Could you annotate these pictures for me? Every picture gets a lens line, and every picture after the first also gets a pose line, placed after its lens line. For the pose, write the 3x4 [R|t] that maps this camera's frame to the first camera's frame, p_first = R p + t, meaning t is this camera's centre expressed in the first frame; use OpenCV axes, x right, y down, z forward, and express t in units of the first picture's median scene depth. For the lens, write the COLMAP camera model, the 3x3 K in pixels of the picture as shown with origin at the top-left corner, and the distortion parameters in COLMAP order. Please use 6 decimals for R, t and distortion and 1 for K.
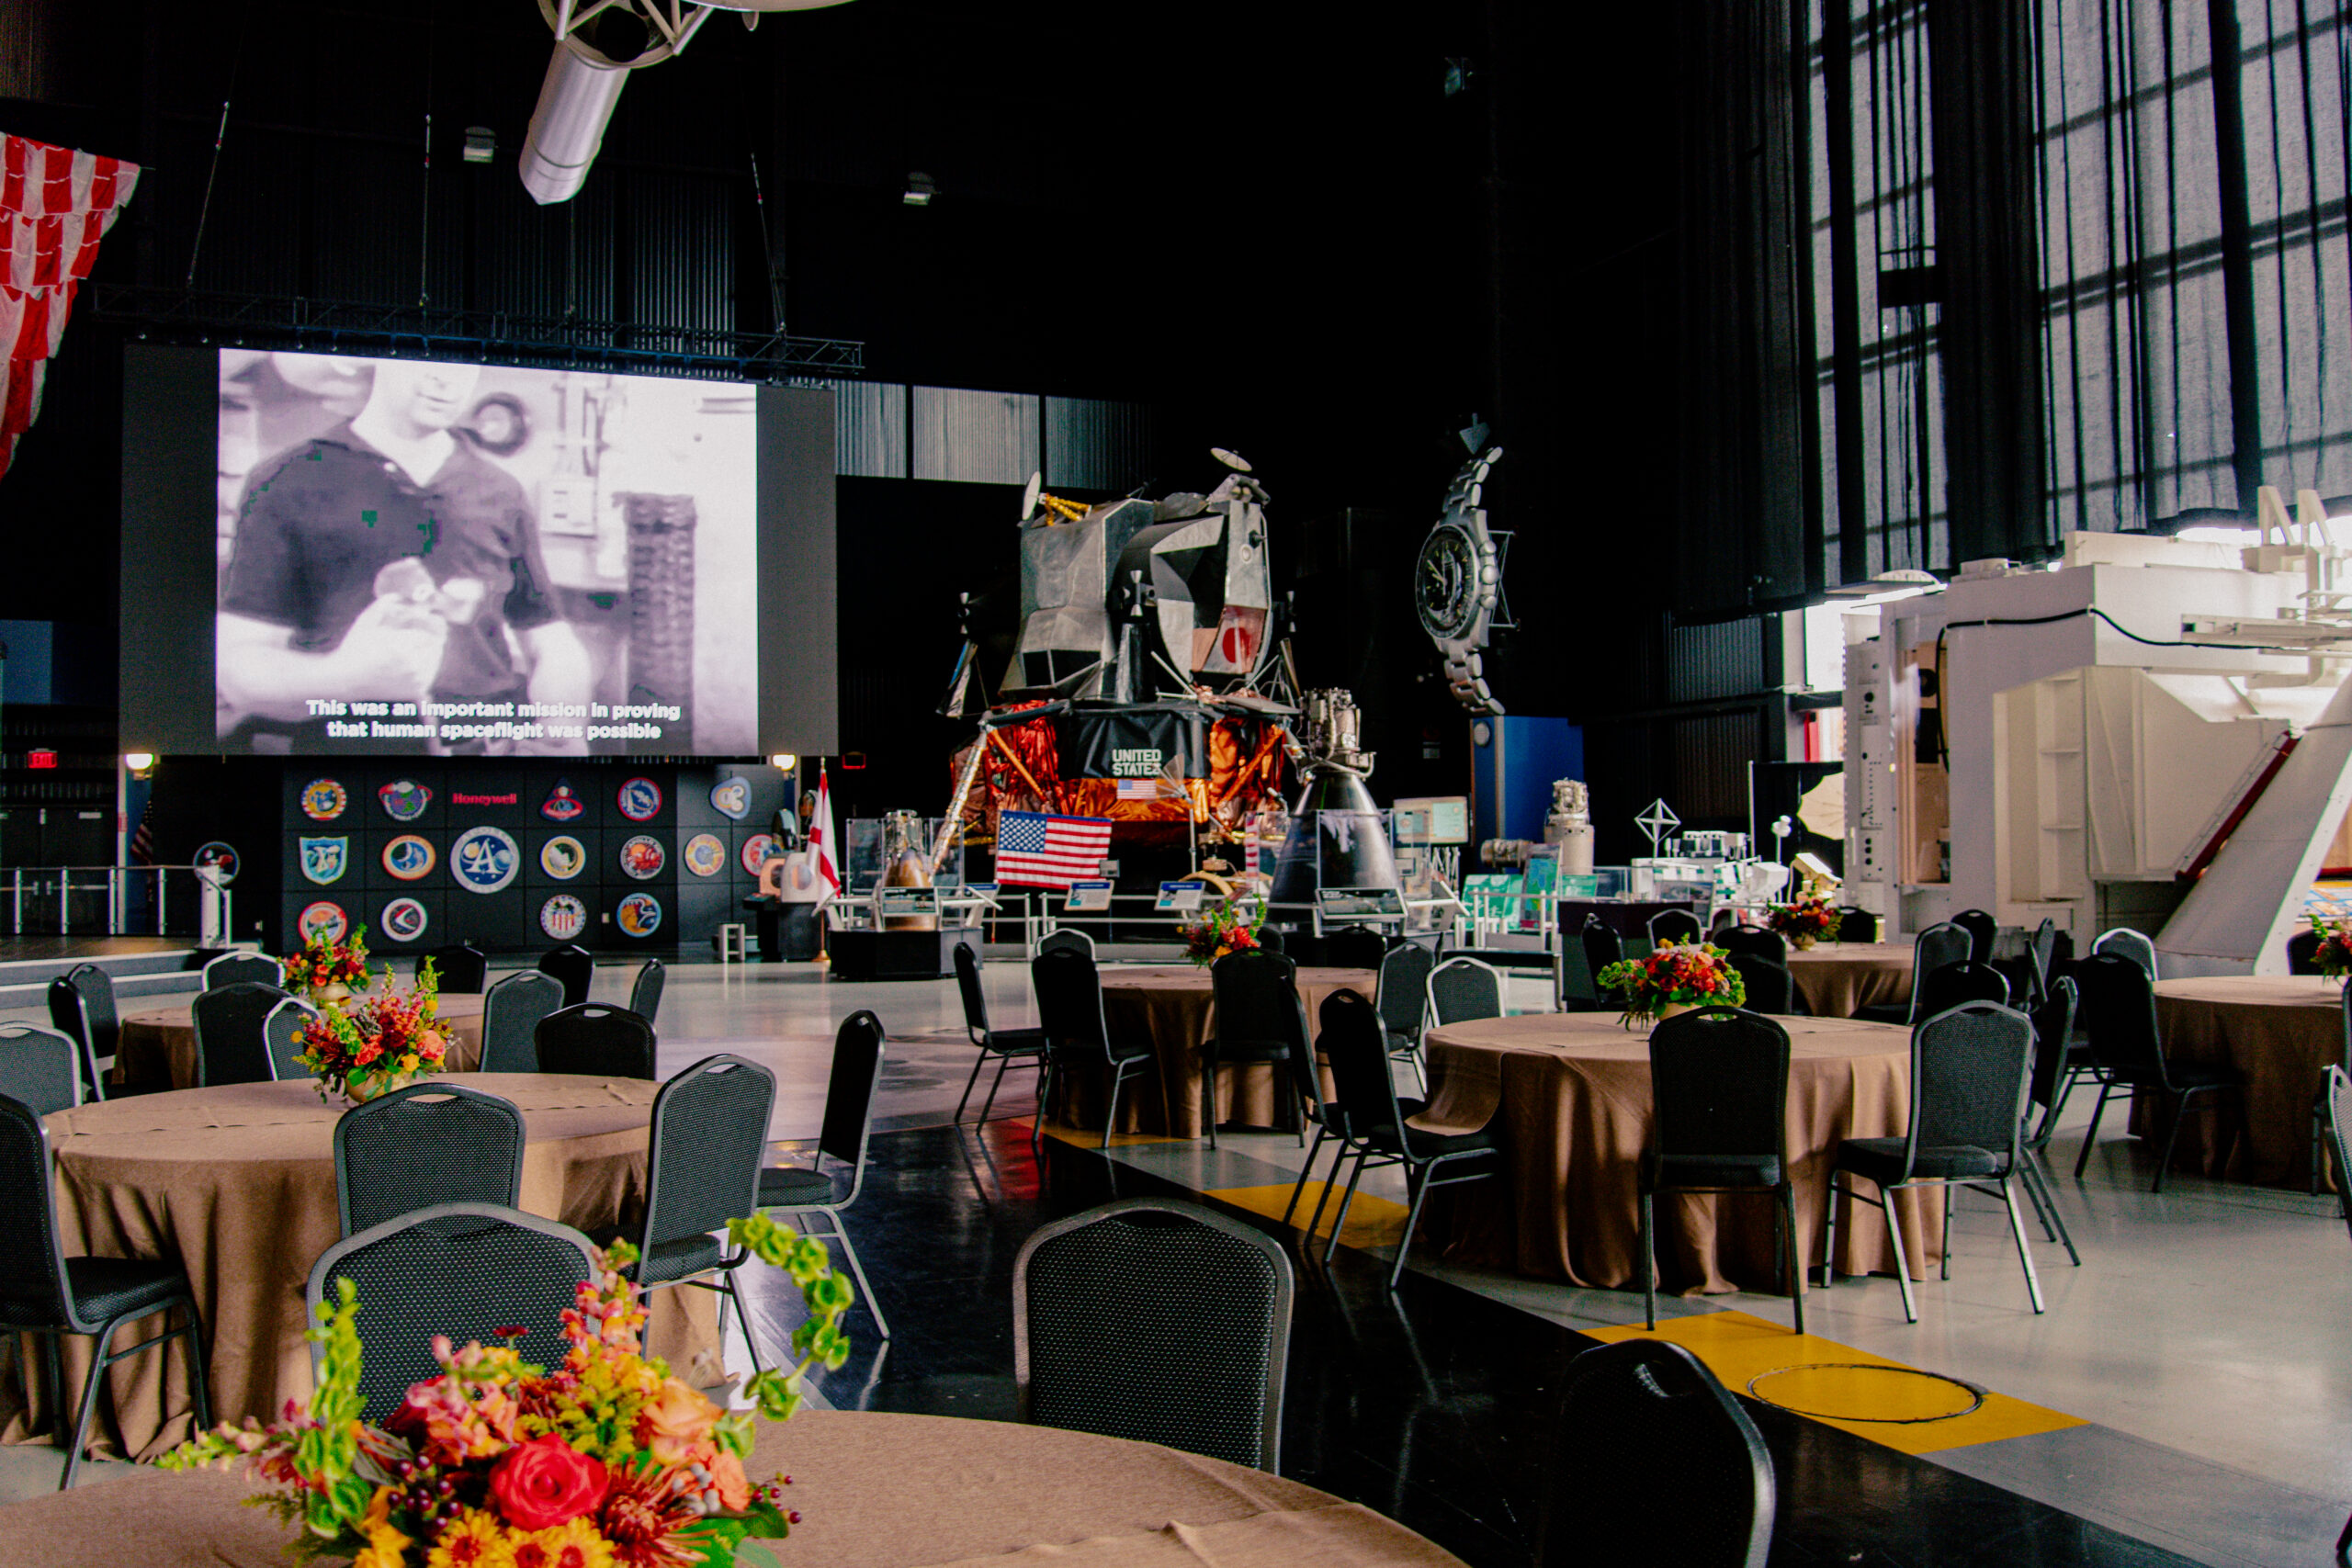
lens RADIAL K [[2074.4, 0, 1150.2], [0, 2074.4, 775.5], [0, 0, 1]] dist [-0.047041, -0.040227]
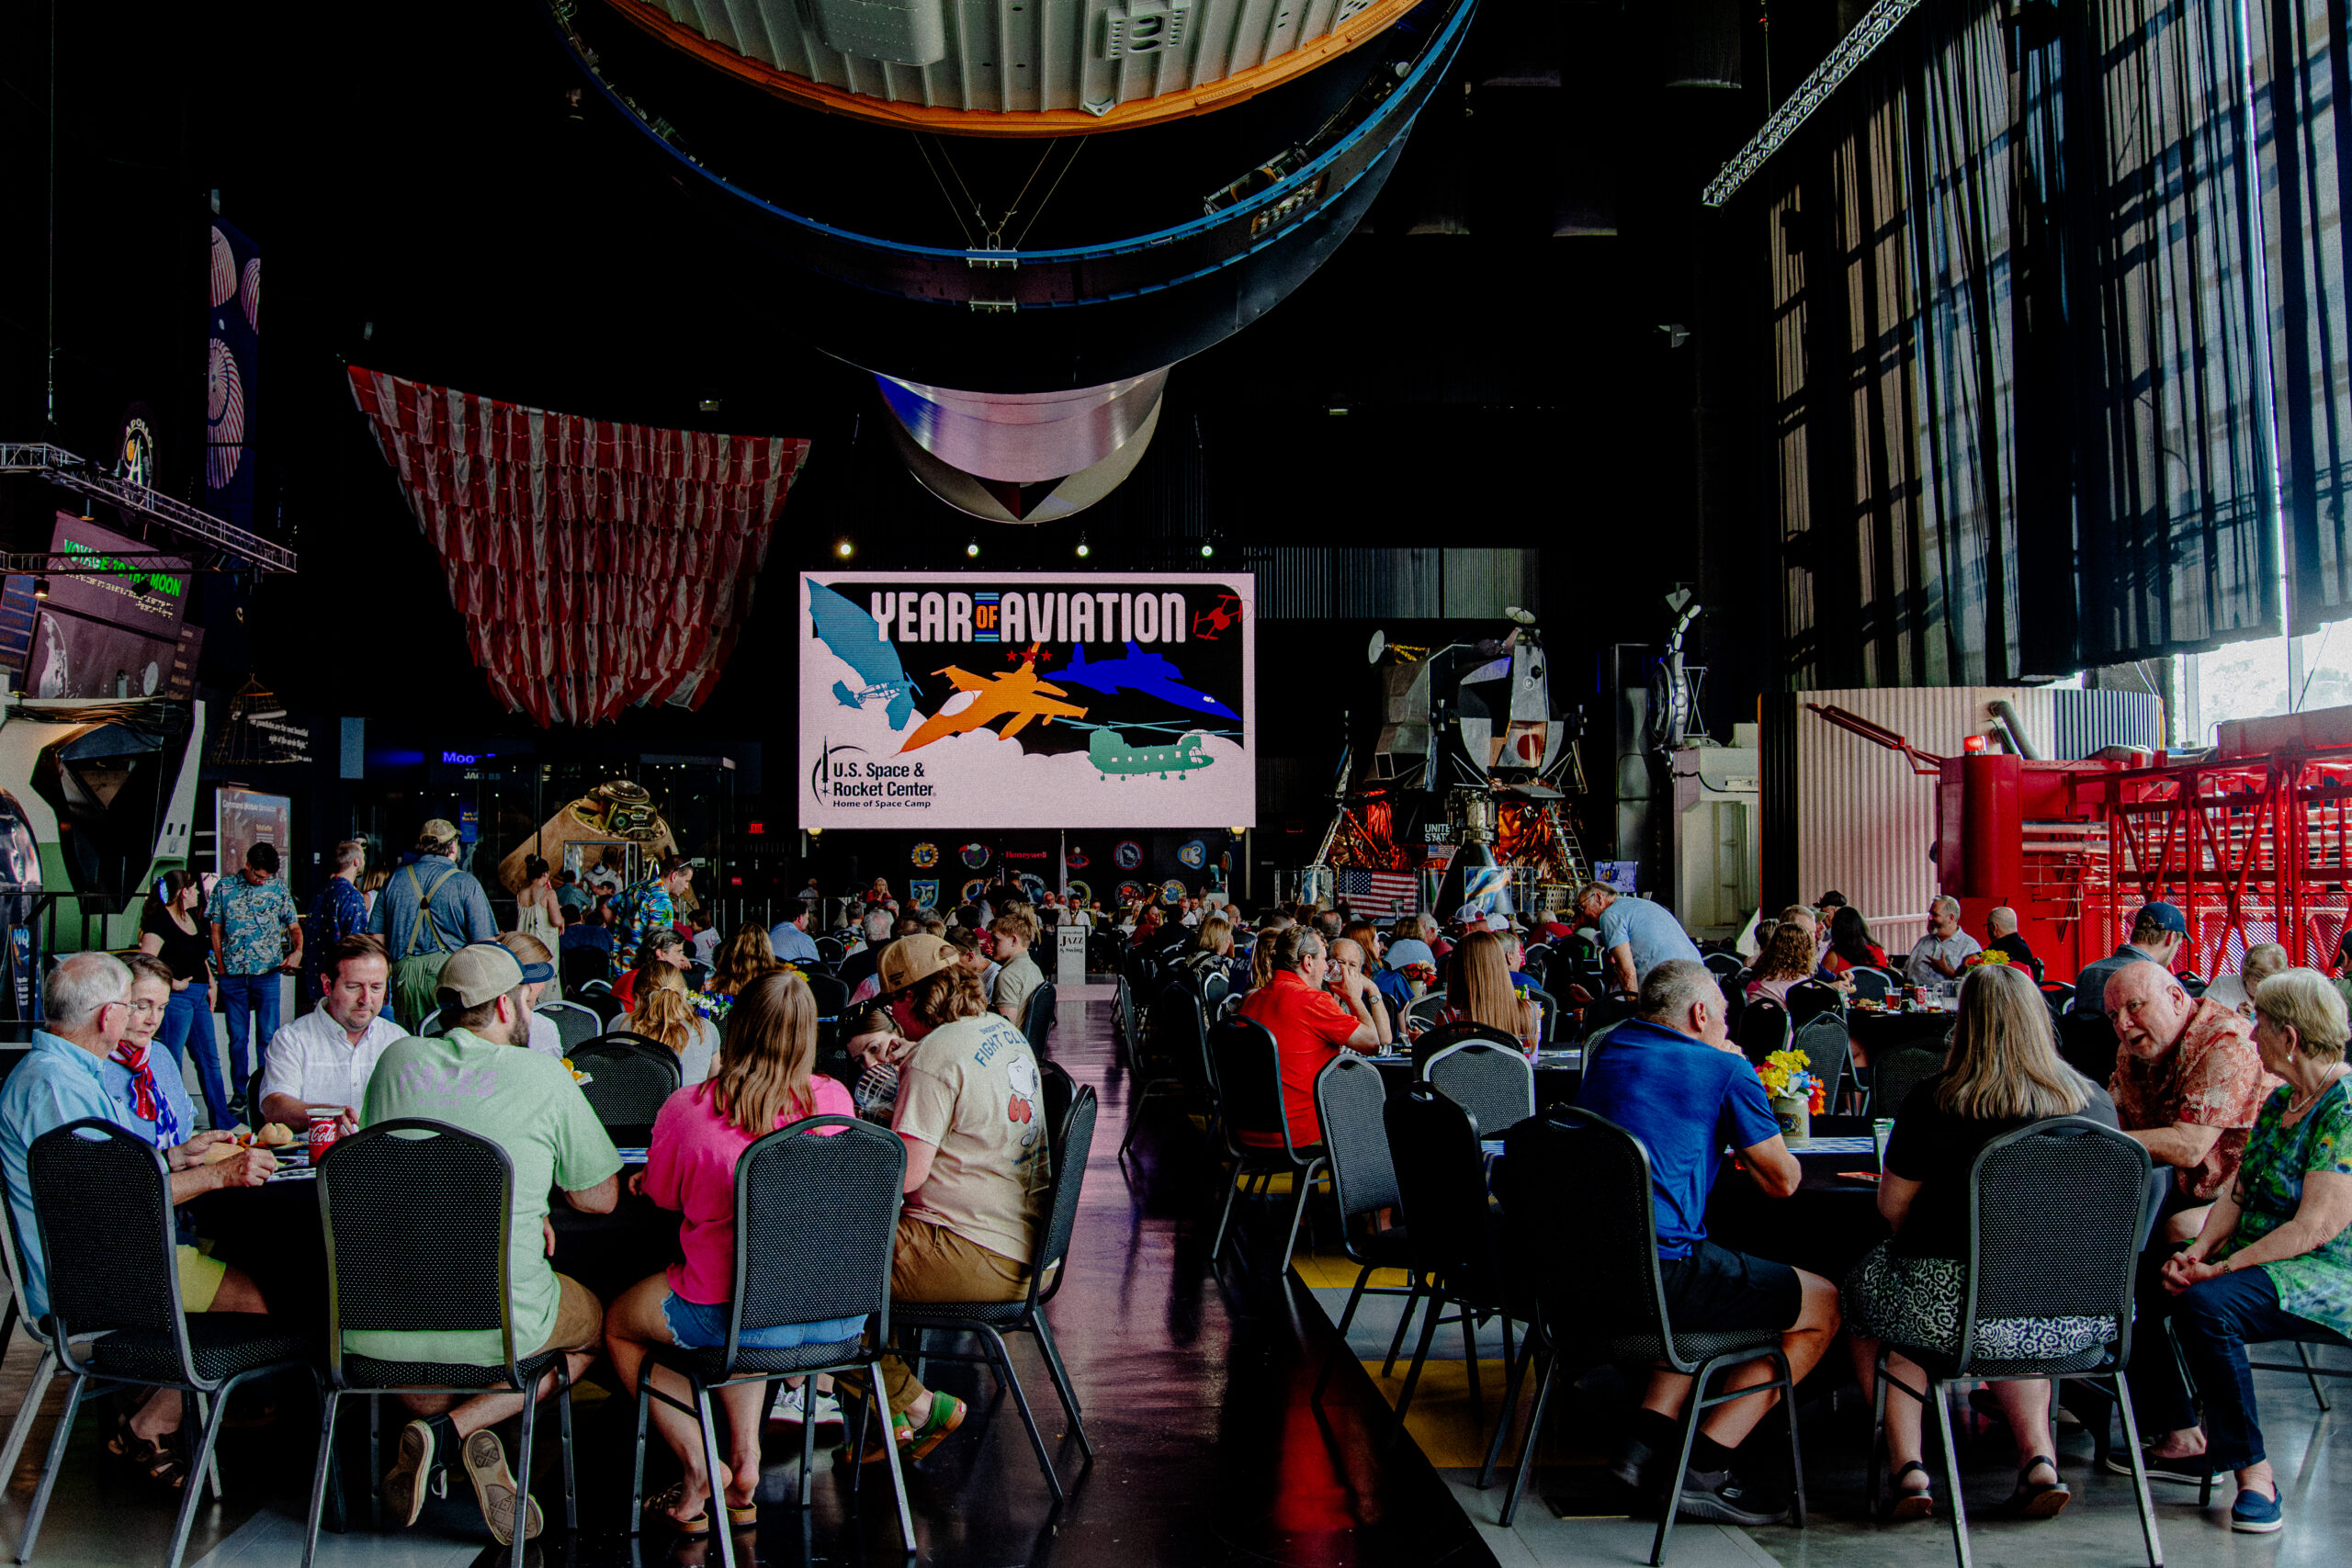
lens RADIAL K [[2418.0, 0, 1160.1], [0, 2418.0, 788.6], [0, 0, 1]] dist [-0.034887, 0.000000]
pose [[0.942270, -0.003502, -0.334836, 0.371790], [0.002204, 0.999989, -0.004256, -0.030302], [0.334847, 0.003272, 0.942267, -0.647569]]
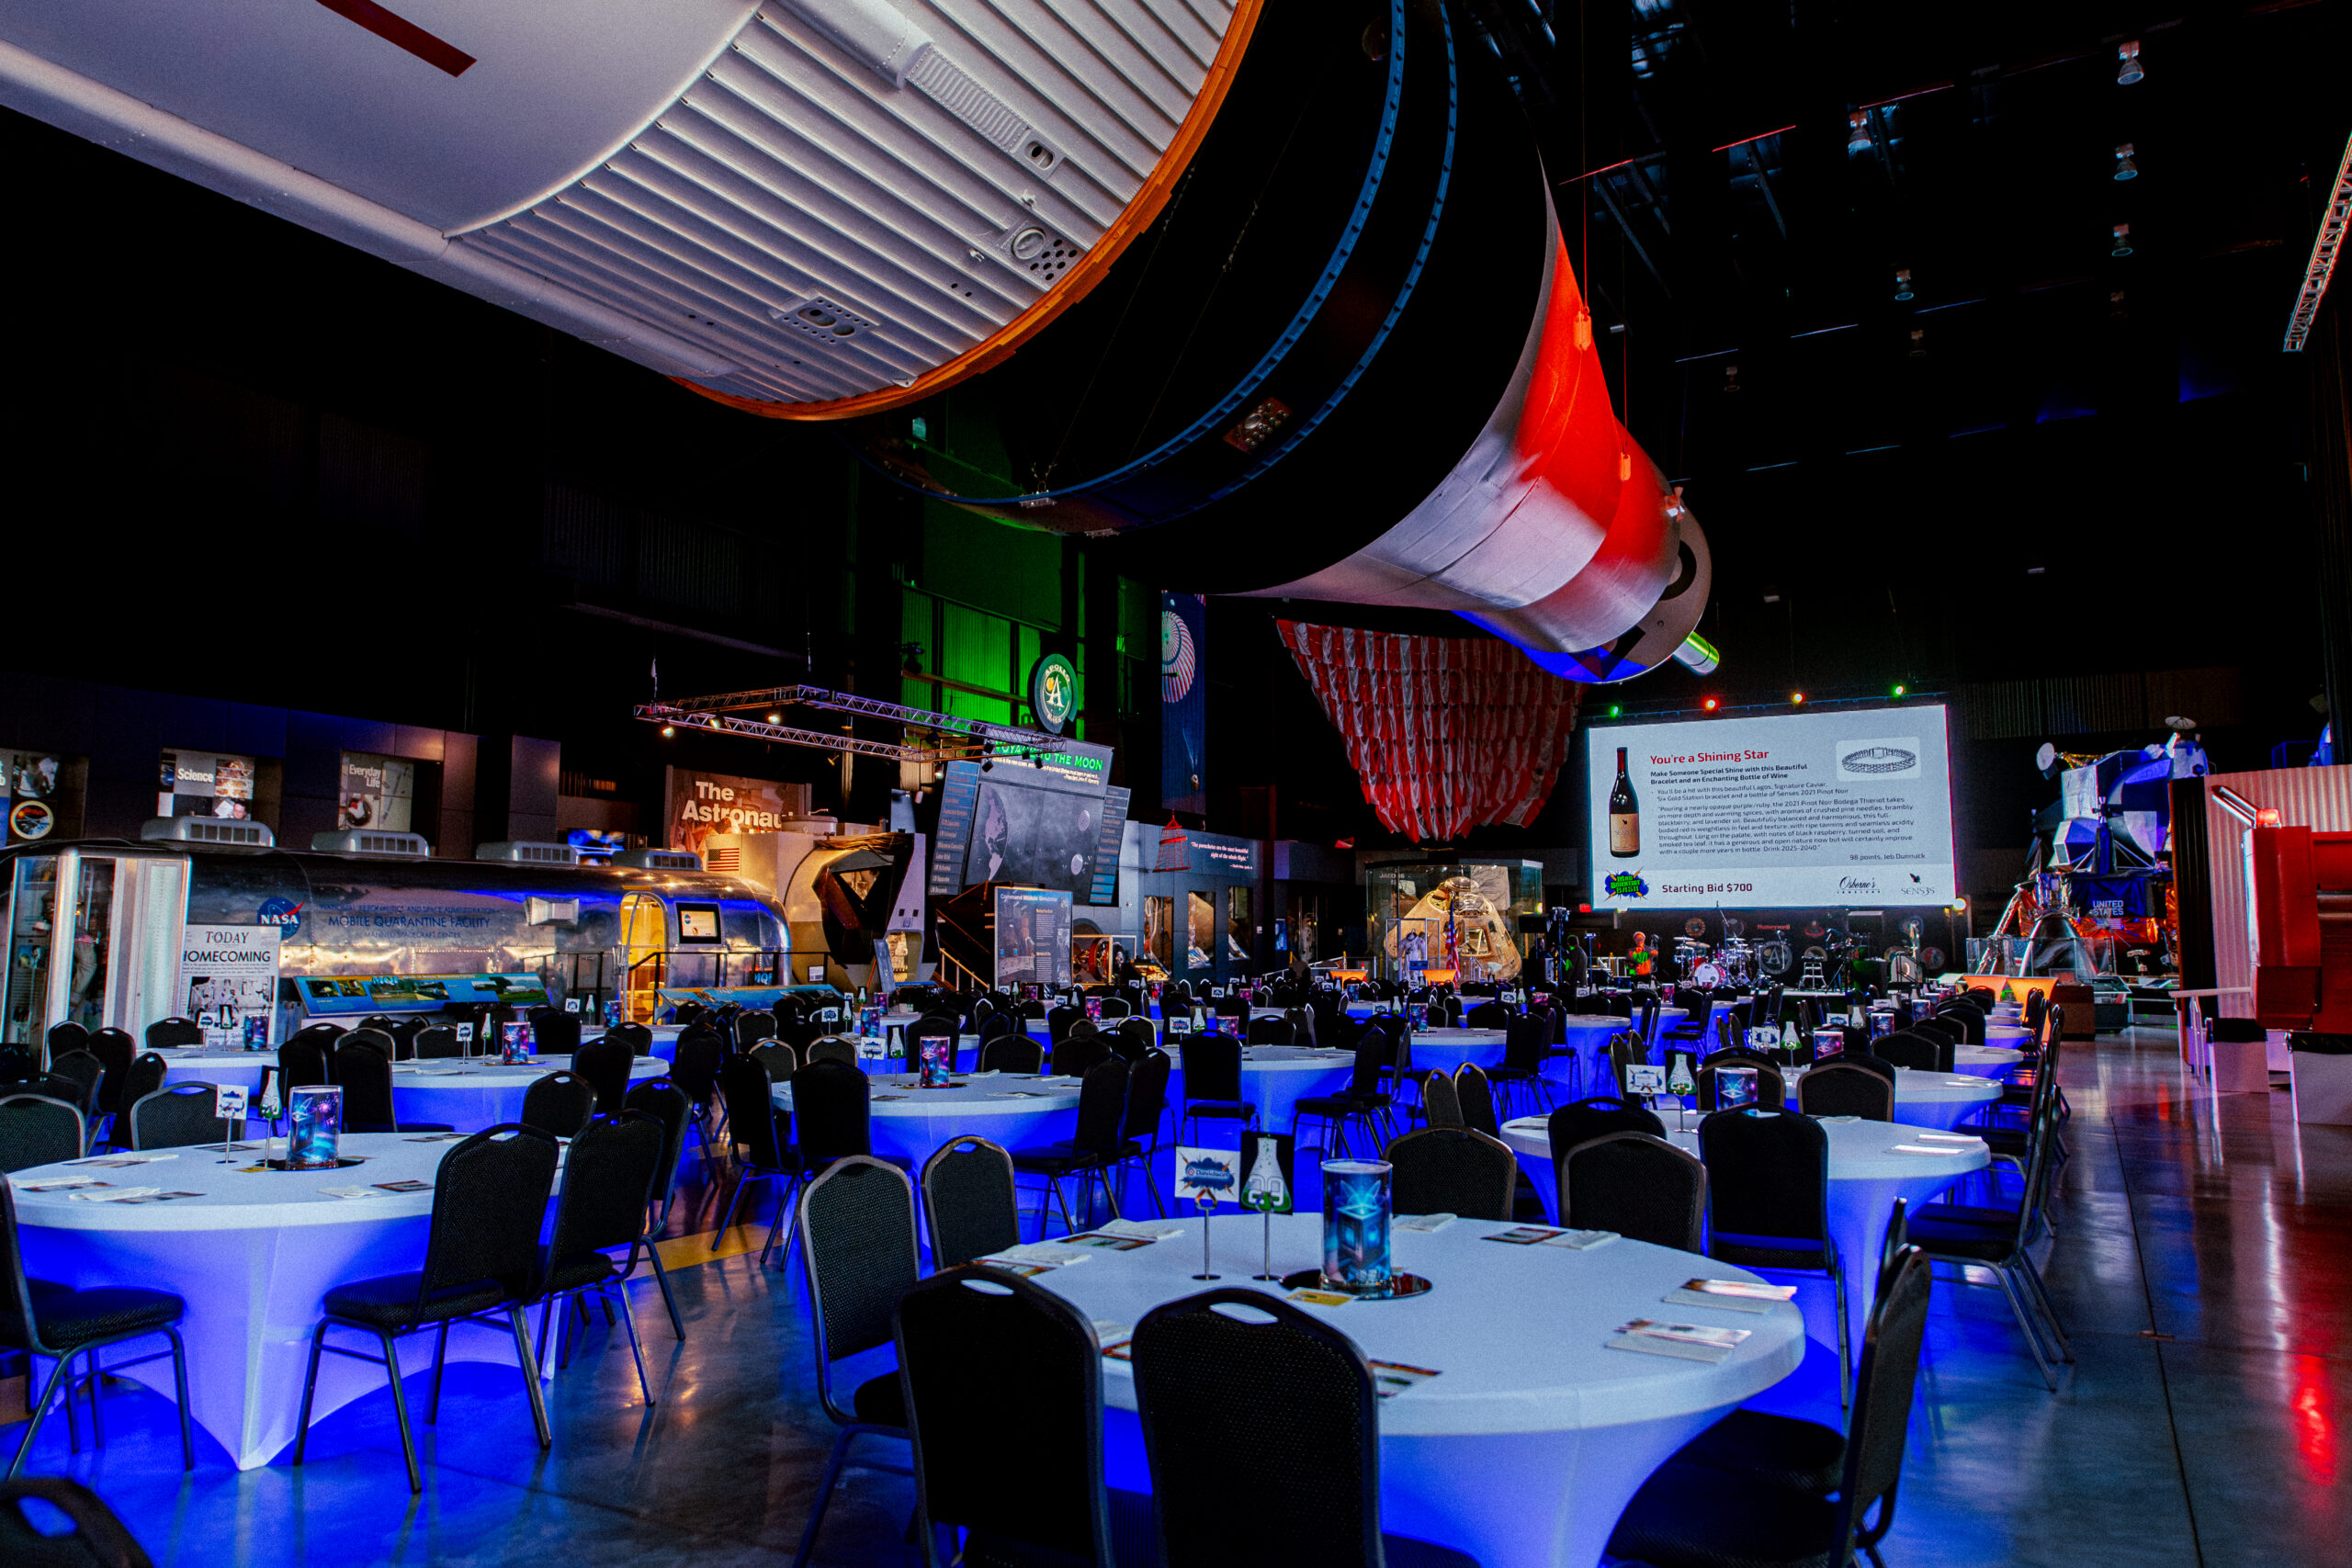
lens RADIAL K [[1577.6, 0, 1174.0], [0, 1577.6, 777.0], [0, 0, 1]] dist [0.025390, -0.017588]
pose [[0.615993, -0.071104, -0.784536, 0.560627], [0.016876, 0.996881, -0.077099, -0.025934], [0.787571, 0.034253, 0.615271, -0.431155]]
